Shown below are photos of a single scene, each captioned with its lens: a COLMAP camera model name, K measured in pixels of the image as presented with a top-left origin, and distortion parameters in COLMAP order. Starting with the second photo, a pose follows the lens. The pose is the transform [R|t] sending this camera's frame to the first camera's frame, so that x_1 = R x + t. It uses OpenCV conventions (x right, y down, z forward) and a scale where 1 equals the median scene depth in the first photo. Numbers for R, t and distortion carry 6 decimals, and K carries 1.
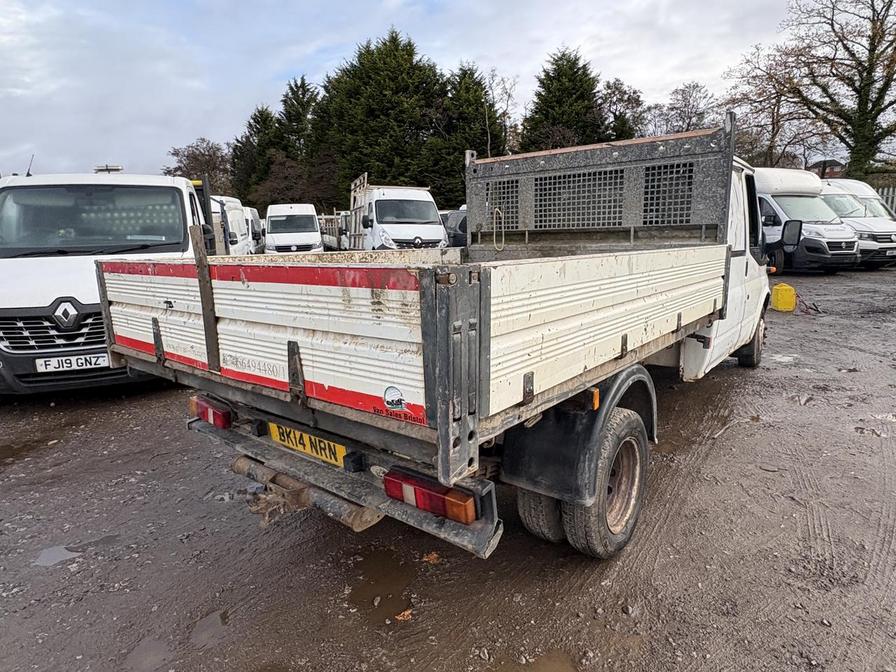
lens RADIAL K [[526.4, 0, 445.2], [0, 526.4, 338.6], [0, 0, 1]] dist [-0.000260, -0.000969]
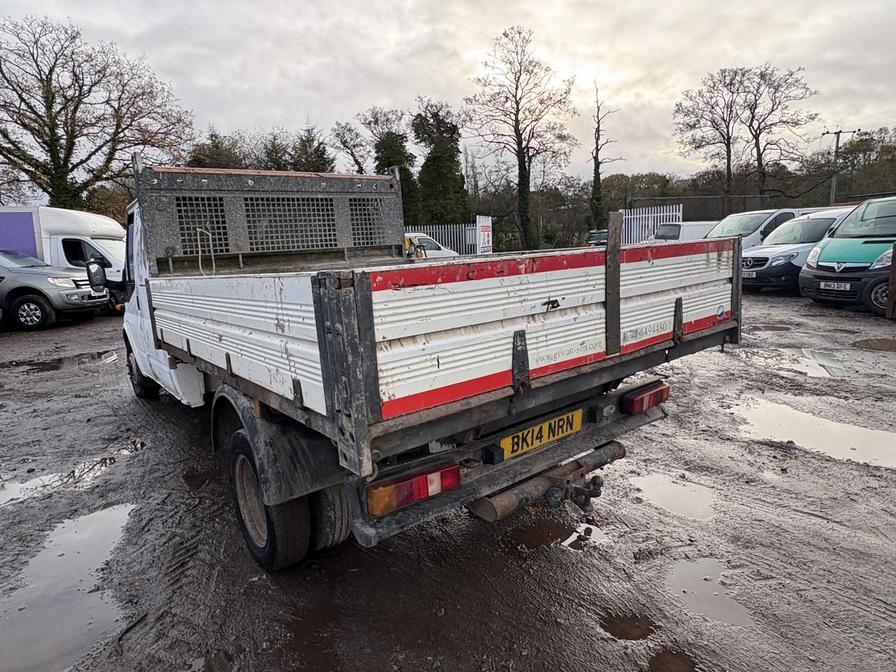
lens RADIAL K [[532.8, 0, 448.0], [0, 532.8, 336.0], [0, 0, 1]] dist [0.000910, 0.000108]
pose [[0.228103, -0.146384, 0.962570, -0.631190], [0.241623, 0.966217, 0.089680, -0.060318], [-0.943179, 0.212123, 0.255767, 0.431266]]
